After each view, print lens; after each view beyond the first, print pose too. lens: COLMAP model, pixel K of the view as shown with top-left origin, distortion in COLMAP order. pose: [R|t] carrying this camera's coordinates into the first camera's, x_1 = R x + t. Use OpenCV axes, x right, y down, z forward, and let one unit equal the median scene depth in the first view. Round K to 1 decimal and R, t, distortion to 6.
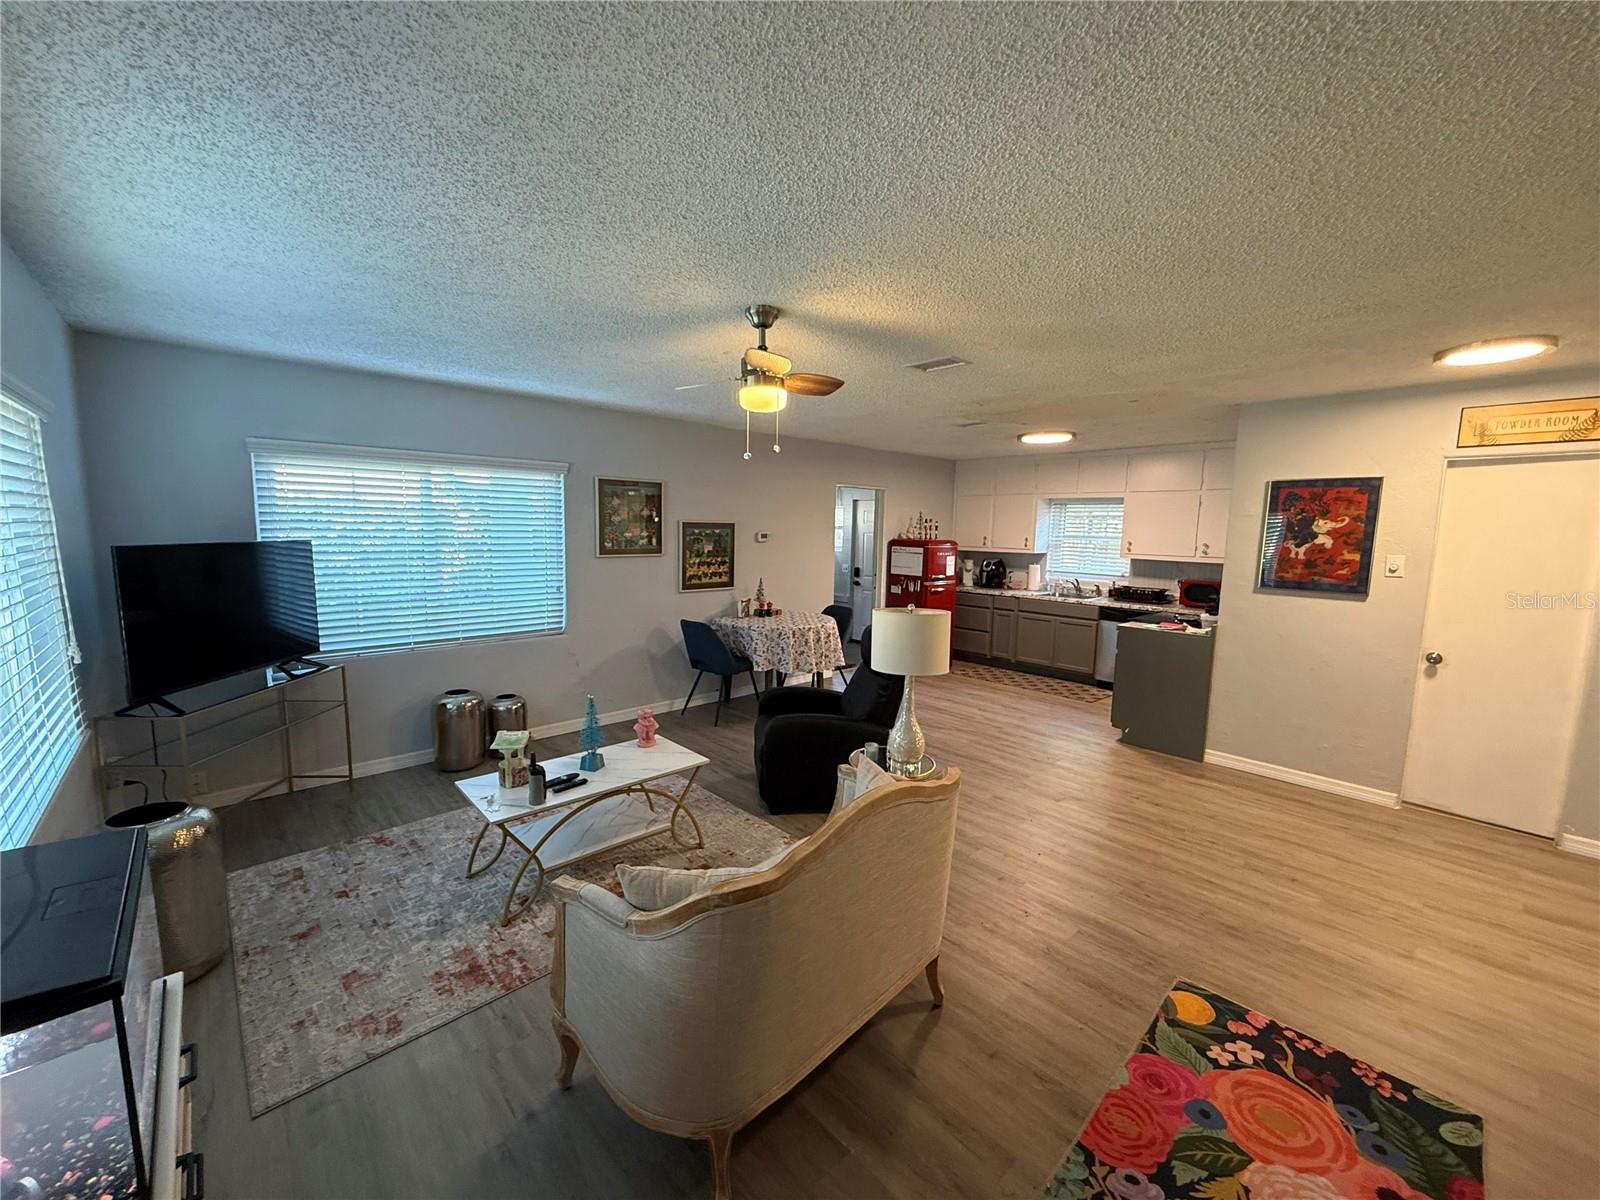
lens RADIAL K [[635.4, 0, 794.0], [0, 635.4, 599.8], [0, 0, 1]] dist [-0.001755, 0.000181]
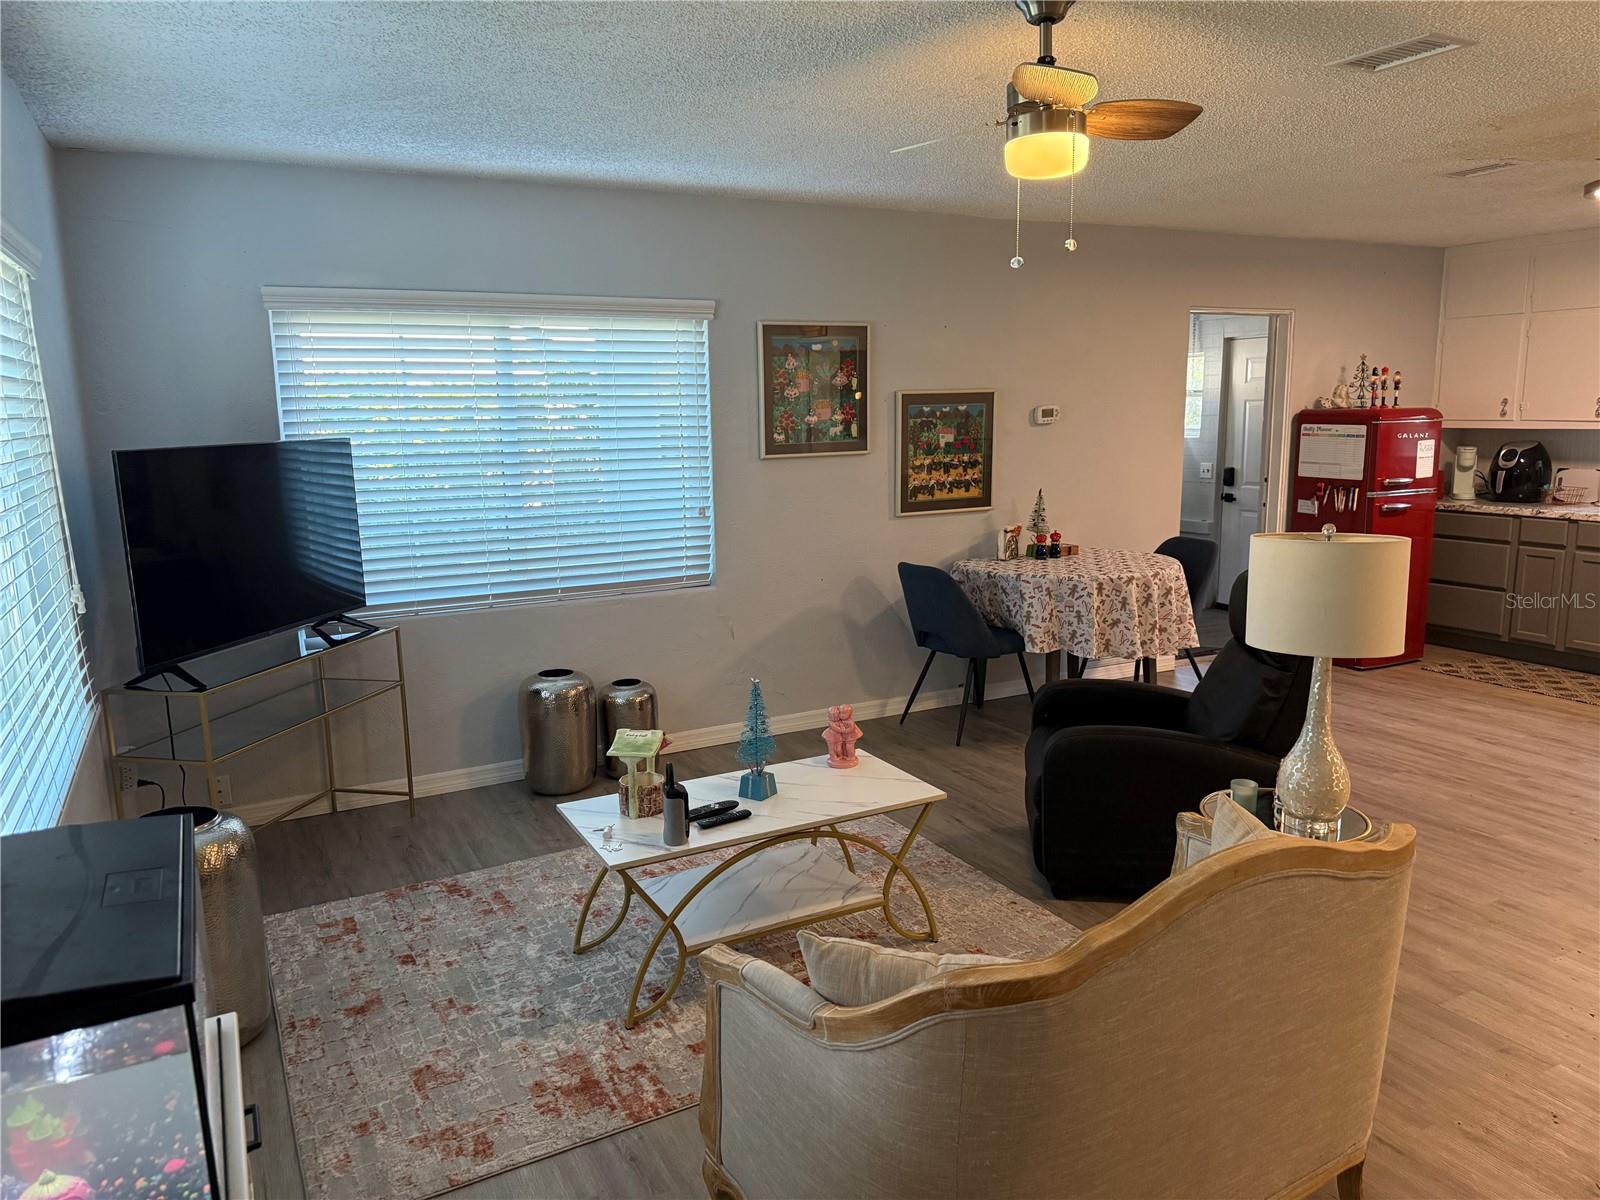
lens RADIAL K [[1114.0, 0, 795.6], [0, 1114.0, 606.7], [0, 0, 1]] dist [0.090625, -0.119813]
pose [[0.964114, 0.011085, -0.265257, 0.003581], [0.005626, 0.998051, 0.062156, 0.007966], [0.265429, -0.061418, 0.962172, -0.018091]]
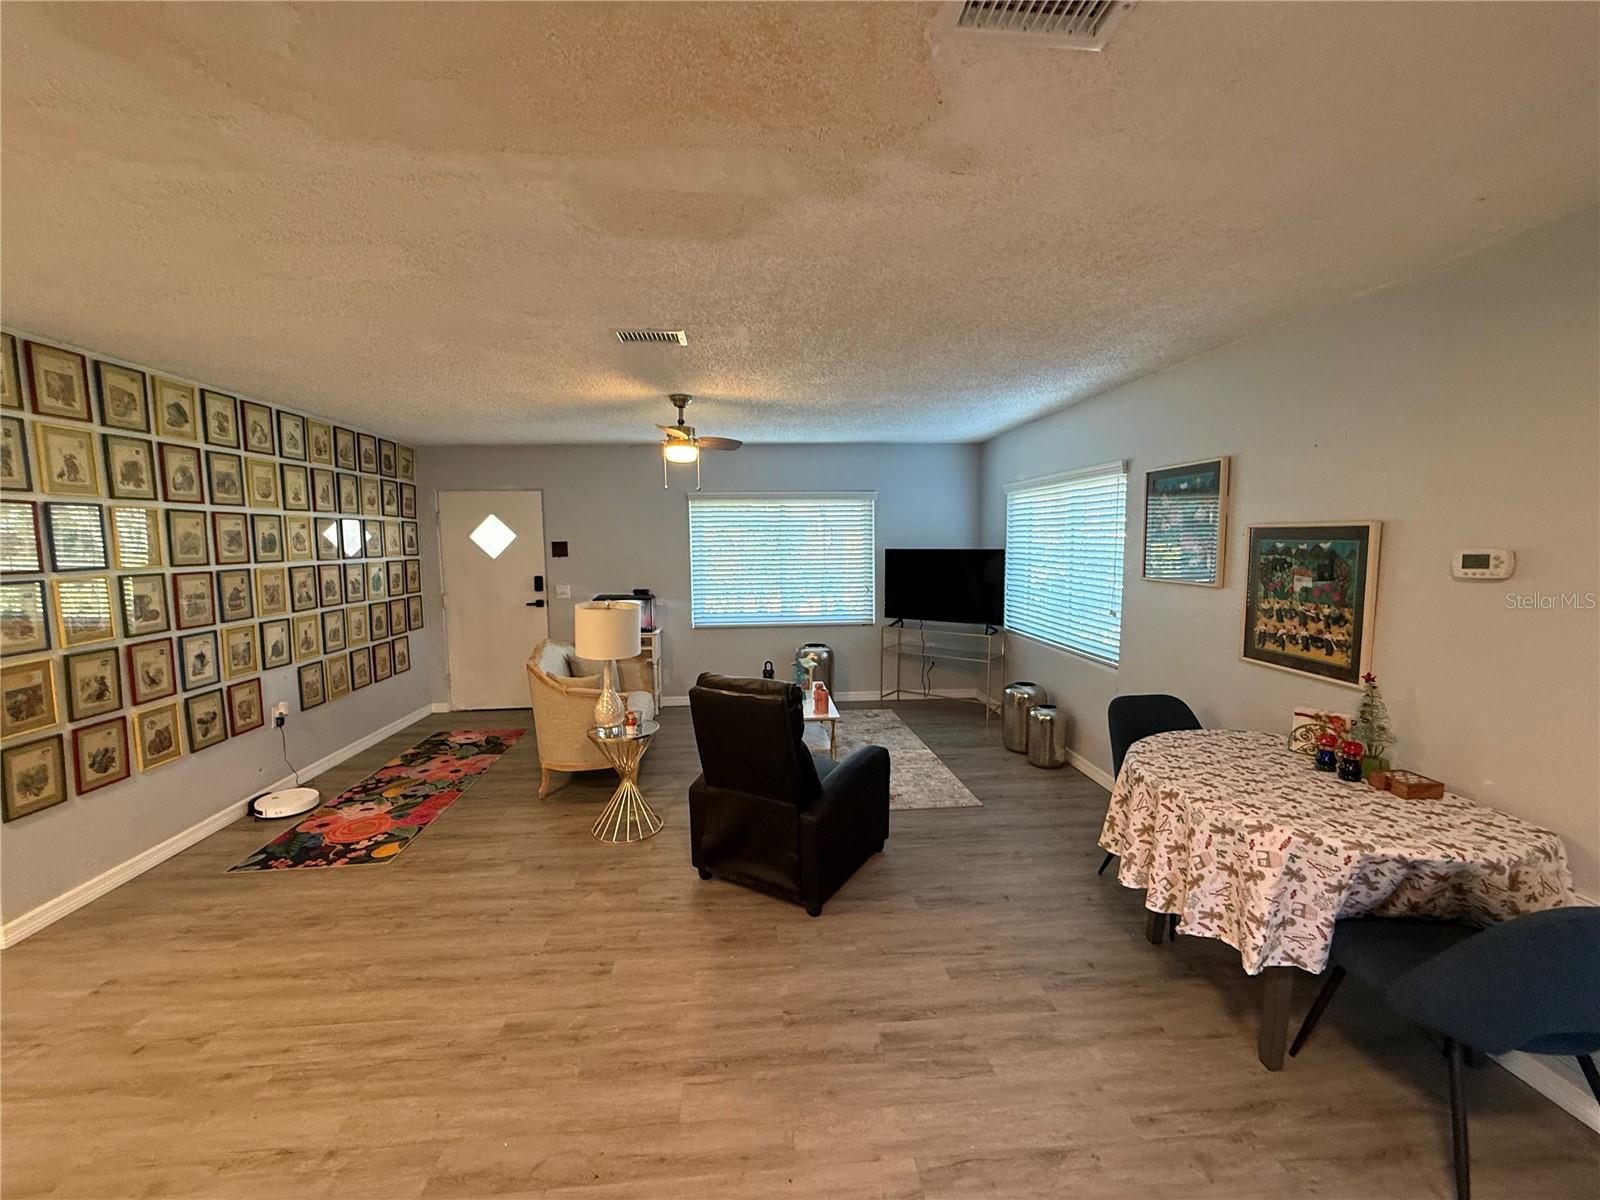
lens RADIAL K [[638.4, 0, 795.7], [0, 638.4, 599.4], [0, 0, 1]] dist [-0.002971, 0.000595]
pose [[-0.618329, 0.065656, -0.783172, 0.536236], [-0.092262, 0.983550, 0.155297, -0.126459], [0.780485, 0.168282, -0.602100, 1.175964]]
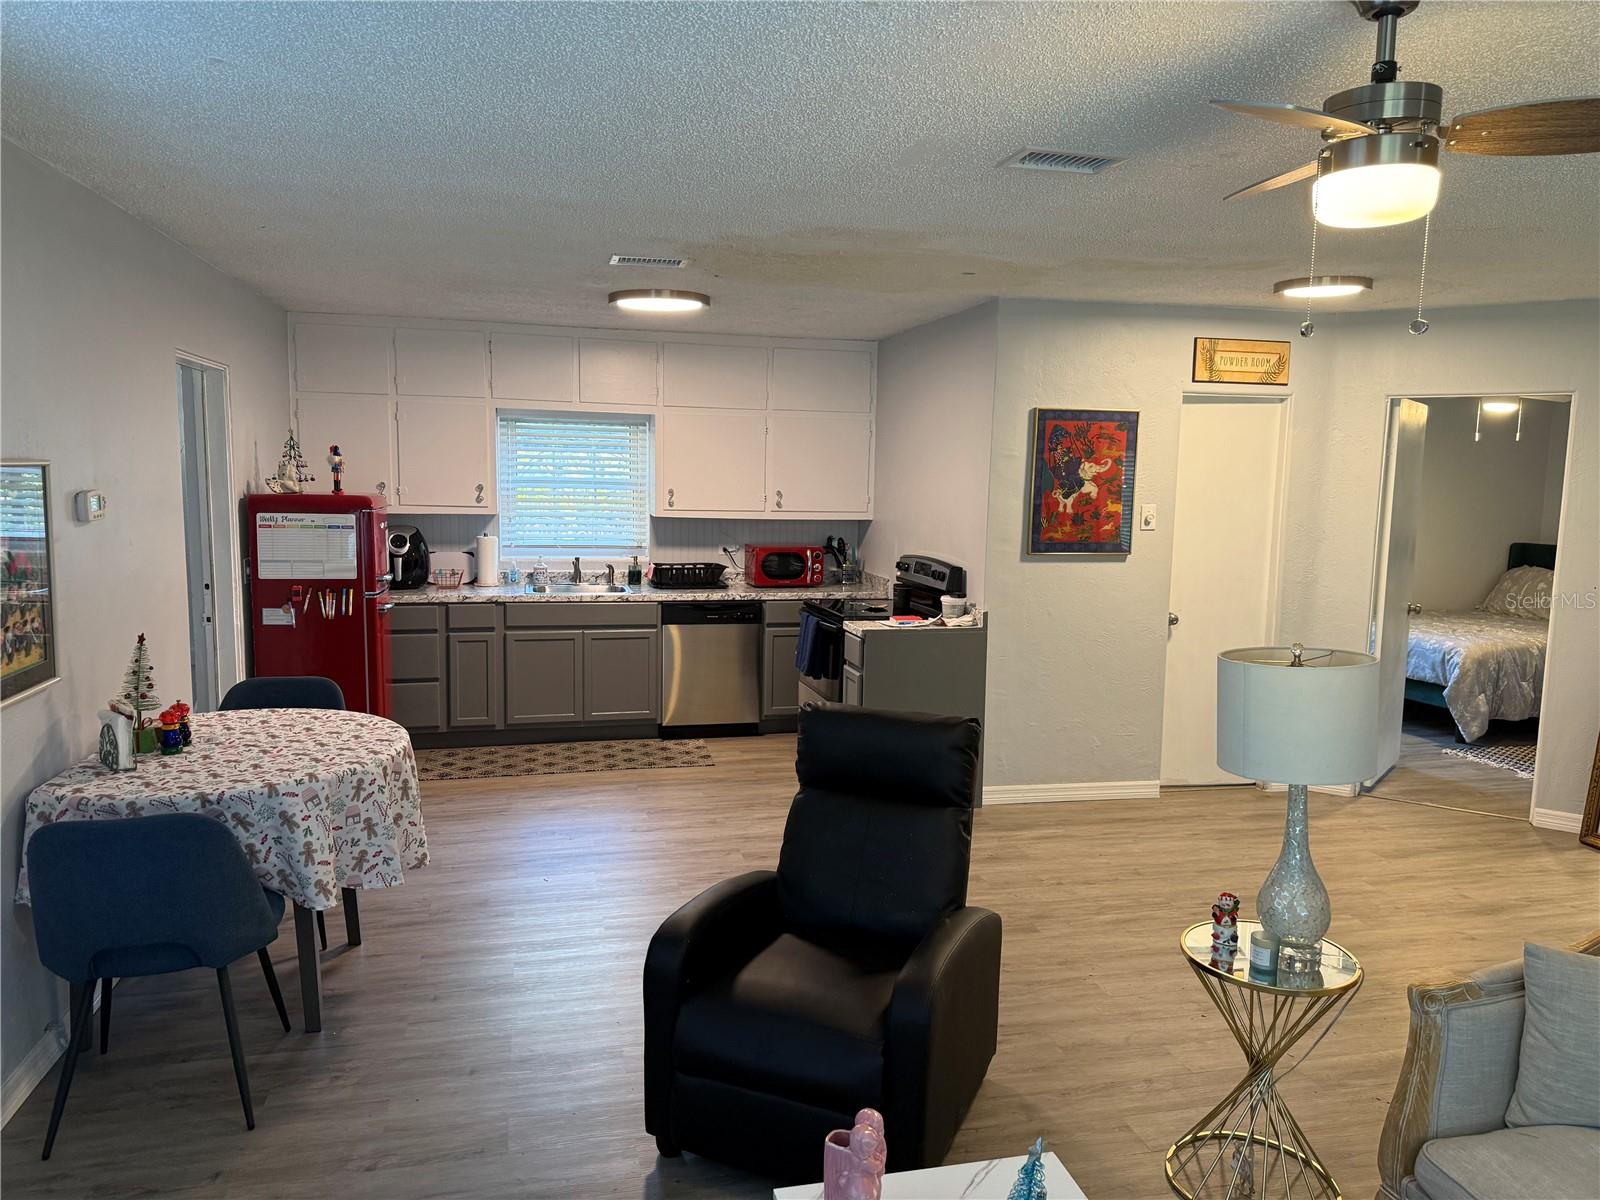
lens RADIAL K [[1117.5, 0, 801.1], [0, 1117.5, 606.5], [0, 0, 1]] dist [0.126855, -0.202228]
pose [[0.485414, -0.116571, 0.866478, -0.476584], [0.091632, 0.992396, 0.082178, -0.079953], [-0.869469, 0.039507, 0.492404, 0.521571]]
